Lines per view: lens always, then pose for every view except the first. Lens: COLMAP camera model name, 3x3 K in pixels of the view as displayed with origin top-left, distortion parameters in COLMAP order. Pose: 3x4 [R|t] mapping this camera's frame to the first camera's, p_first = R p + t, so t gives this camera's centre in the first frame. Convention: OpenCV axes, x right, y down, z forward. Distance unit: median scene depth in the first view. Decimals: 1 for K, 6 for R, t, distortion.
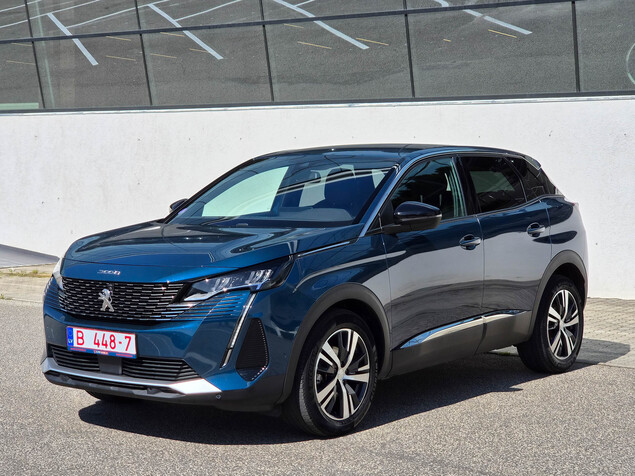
lens RADIAL K [[1276.1, 0, 317.5], [0, 1276.1, 238.0], [0, 0, 1]] dist [-0.023734, -0.125883]
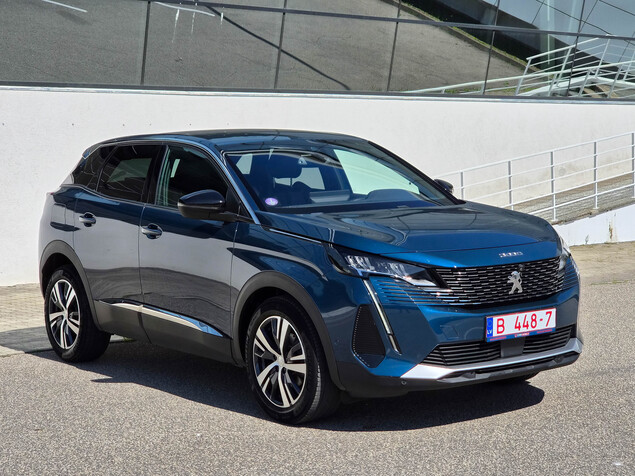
lens RADIAL K [[1256.6, 0, 317.5], [0, 1256.6, 238.0], [0, 0, 1]] dist [-0.295103, 0.021928]
pose [[0.283874, -0.071151, 0.956218, -1.132037], [0.077211, 0.995701, 0.051167, -0.046827], [-0.955748, 0.059306, 0.288147, 0.866626]]
